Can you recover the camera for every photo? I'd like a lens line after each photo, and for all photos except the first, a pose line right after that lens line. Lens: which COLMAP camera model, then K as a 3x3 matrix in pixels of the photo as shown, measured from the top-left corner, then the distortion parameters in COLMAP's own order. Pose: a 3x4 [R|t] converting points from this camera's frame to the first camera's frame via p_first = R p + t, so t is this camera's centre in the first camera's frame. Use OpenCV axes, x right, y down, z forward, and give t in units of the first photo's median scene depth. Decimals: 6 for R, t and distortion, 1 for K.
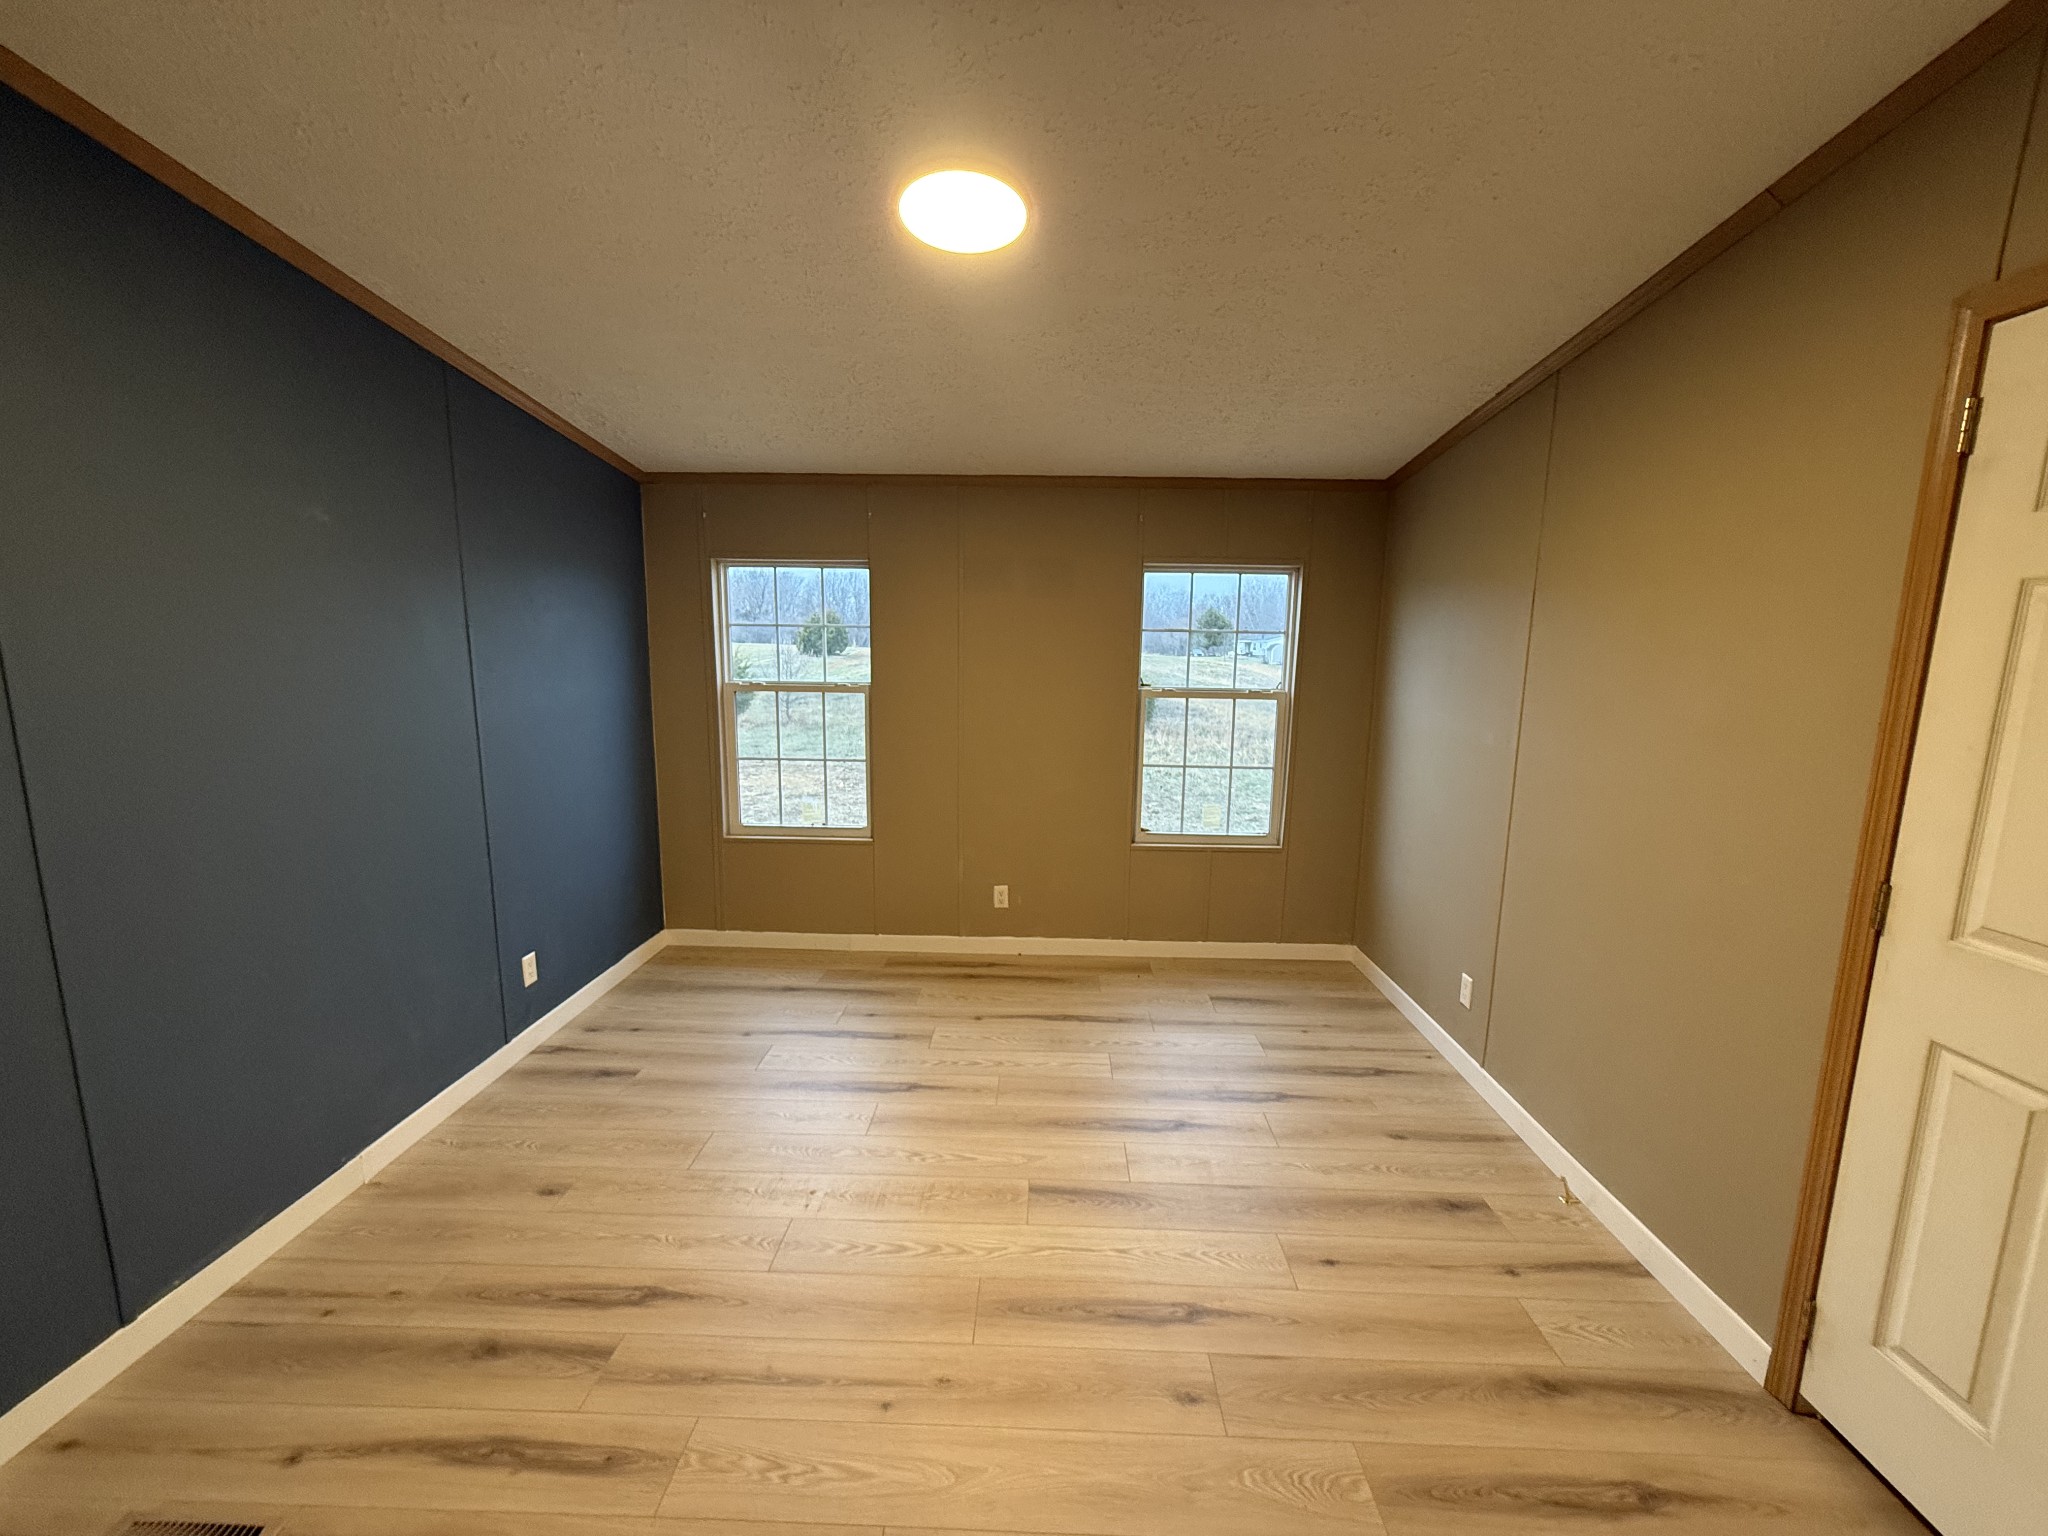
lens RADIAL K [[815.7, 0, 1030.6], [0, 815.7, 771.1], [0, 0, 1]] dist [-0.001781, -0.000586]
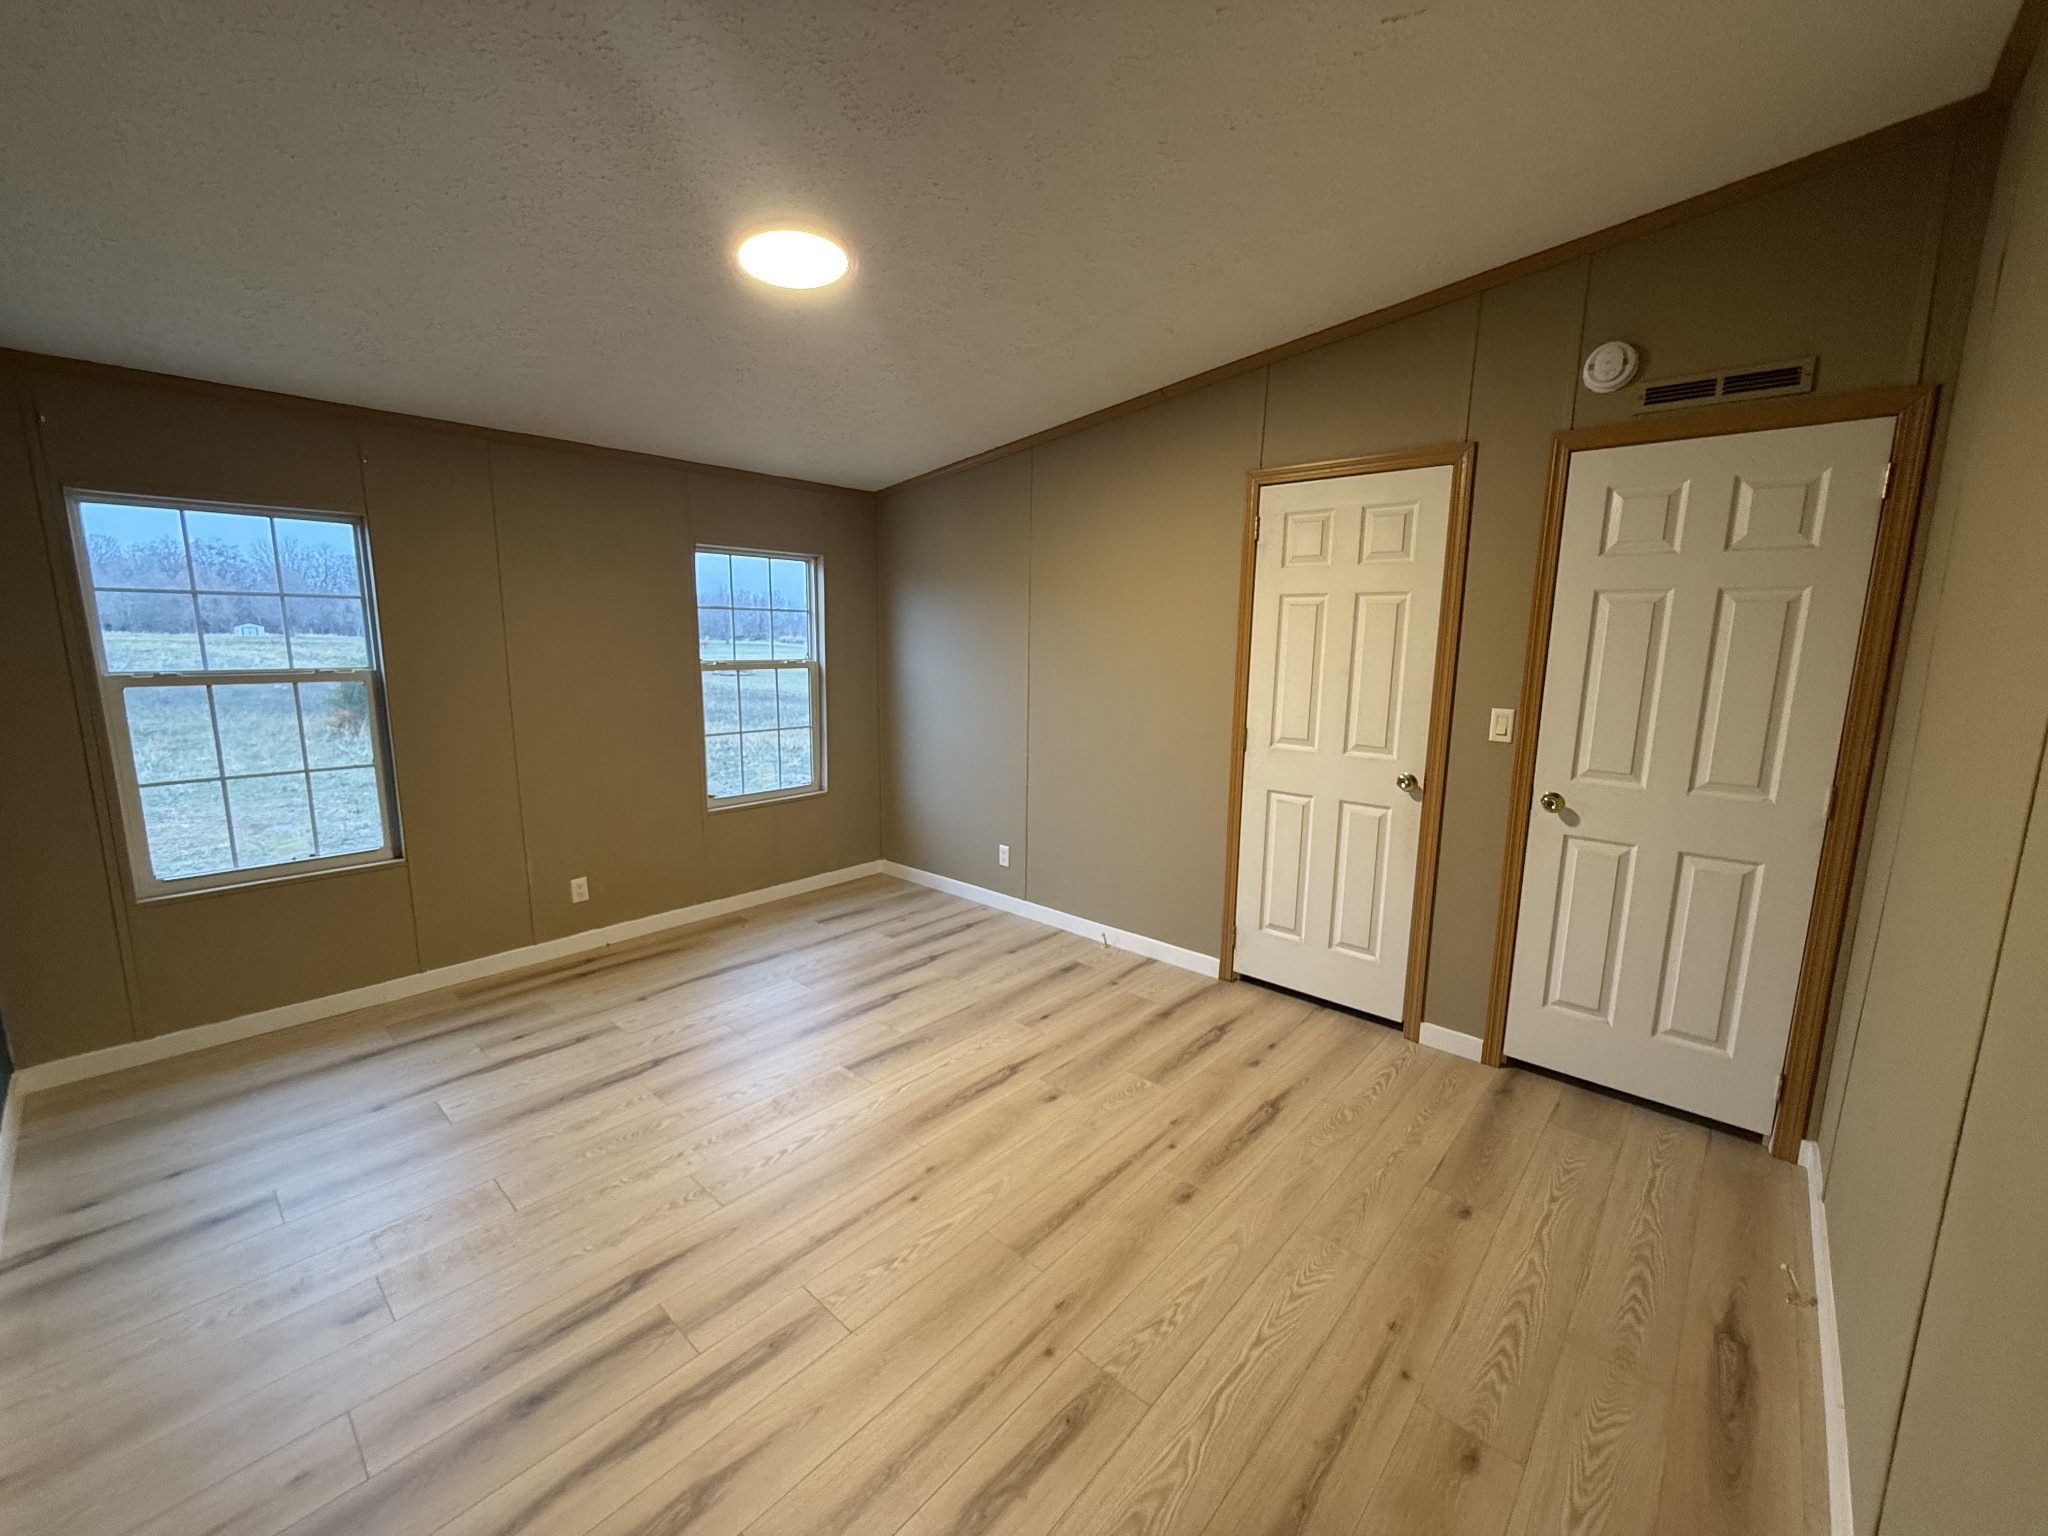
lens RADIAL K [[815.7, 0, 1033.6], [0, 815.7, 770.9], [0, 0, 1]] dist [-0.001781, -0.000586]
pose [[0.647839, -0.133626, 0.749966, -0.449113], [0.114198, 0.990405, 0.077820, 0.005709], [-0.753169, 0.035230, 0.656883, -0.017981]]
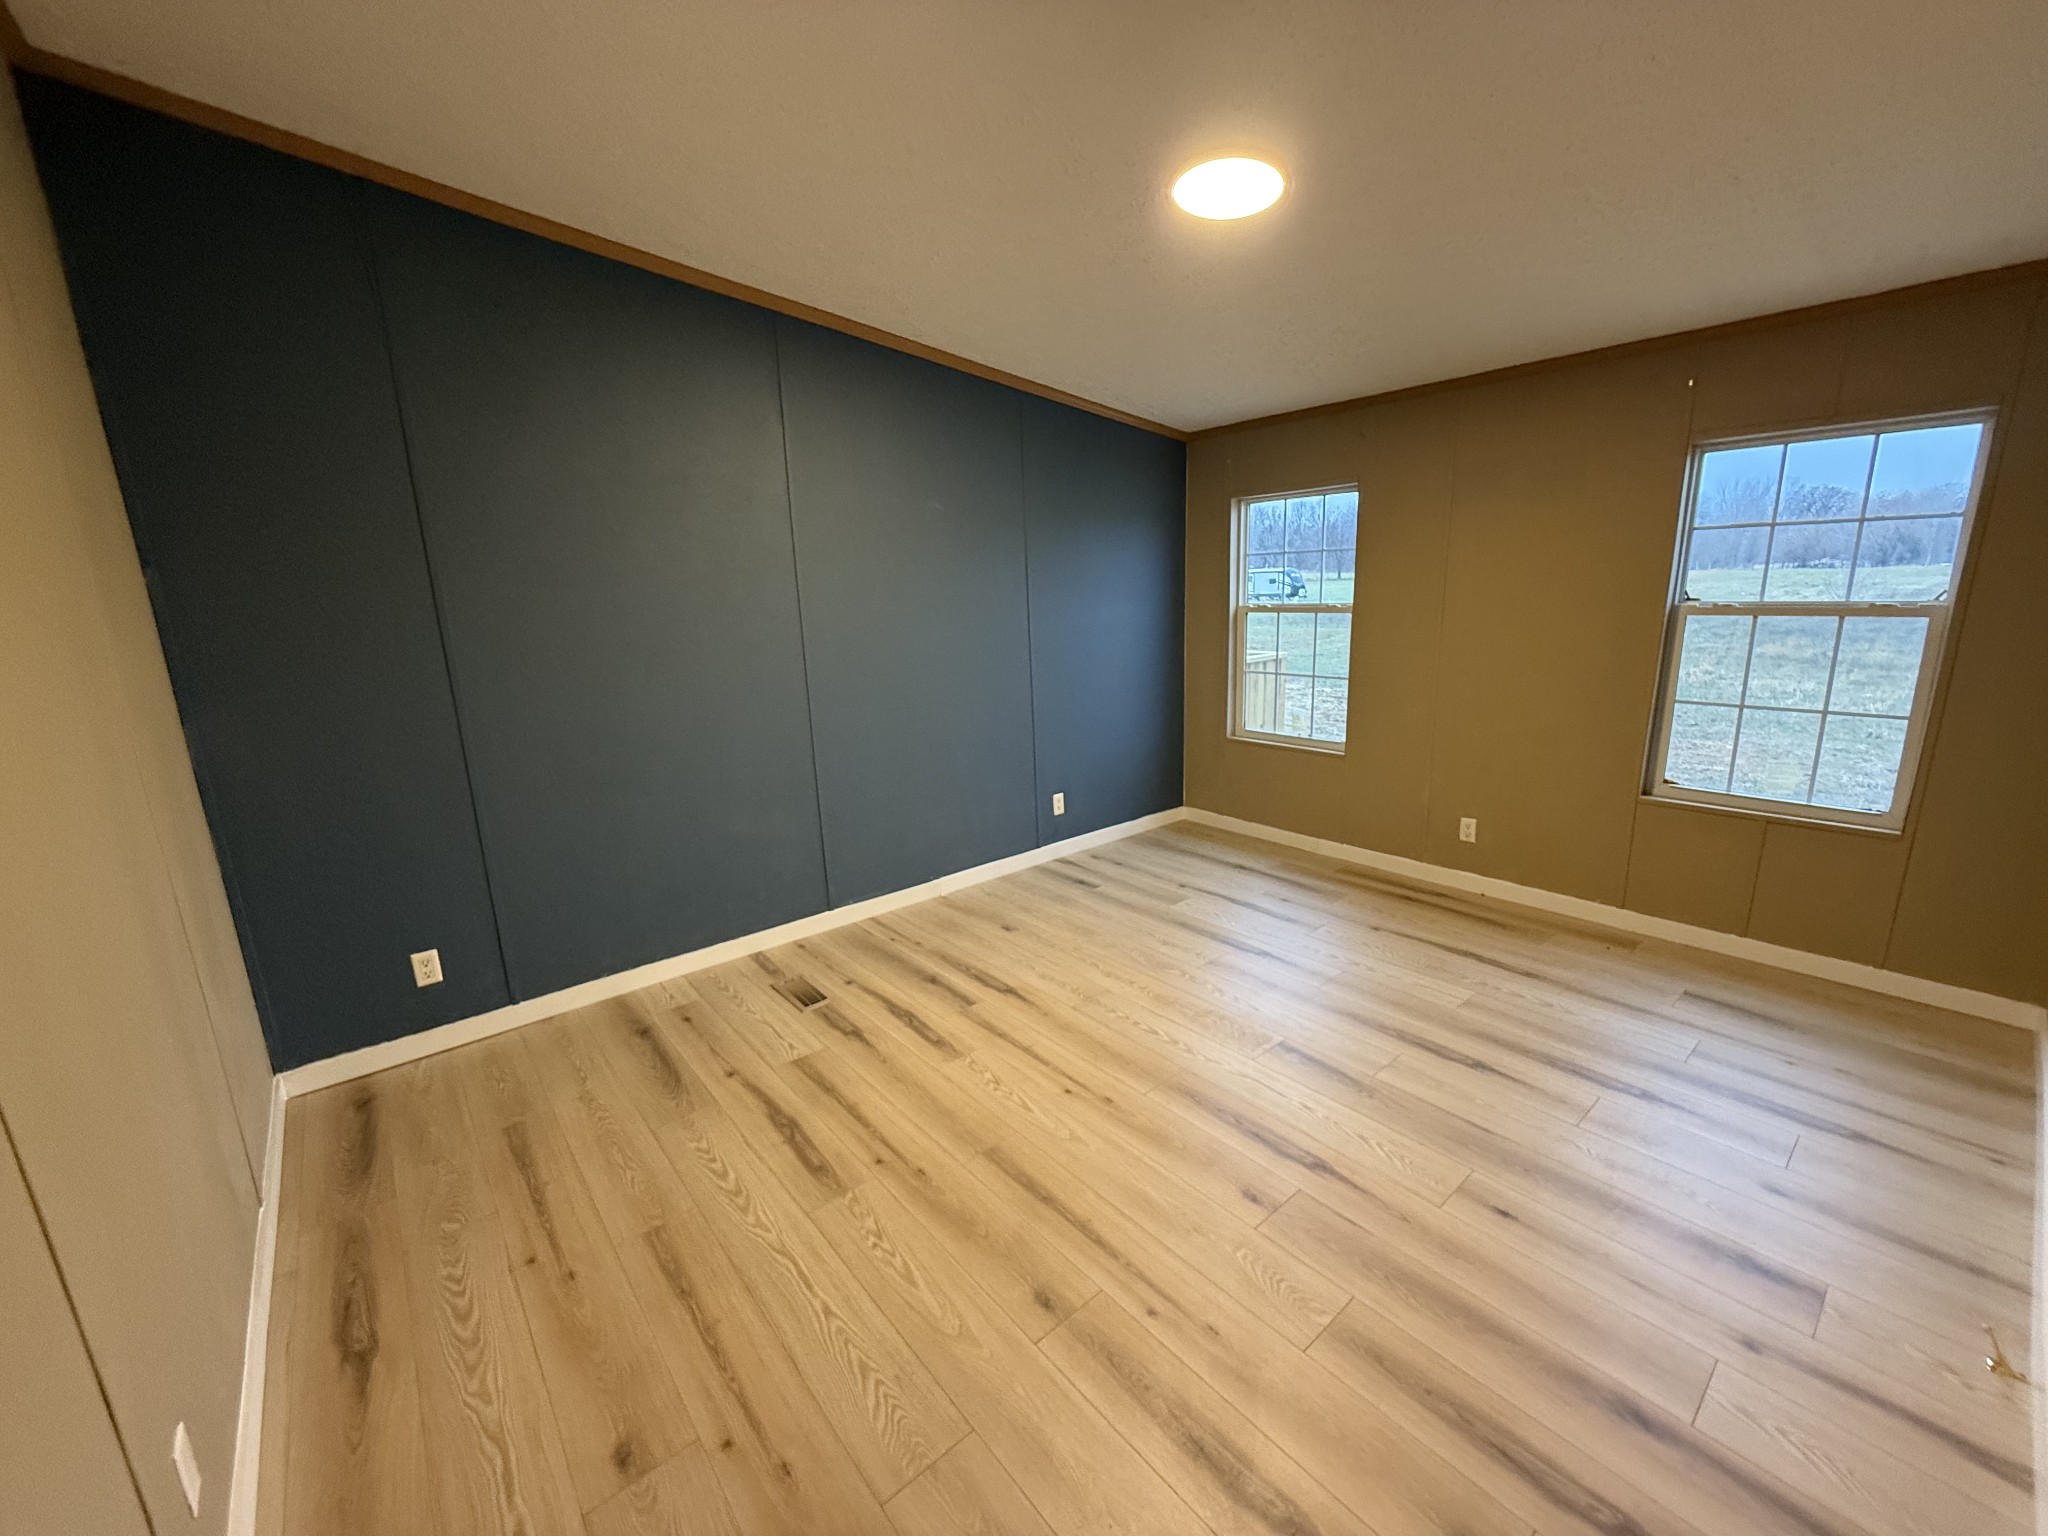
lens RADIAL K [[815.7, 0, 1030.0], [0, 815.7, 772.4], [0, 0, 1]] dist [-0.001781, -0.000586]
pose [[0.660205, 0.132787, -0.739255, 0.373638], [-0.073101, 0.990935, 0.112711, 0.021556], [0.747520, -0.020372, 0.663927, -0.009166]]
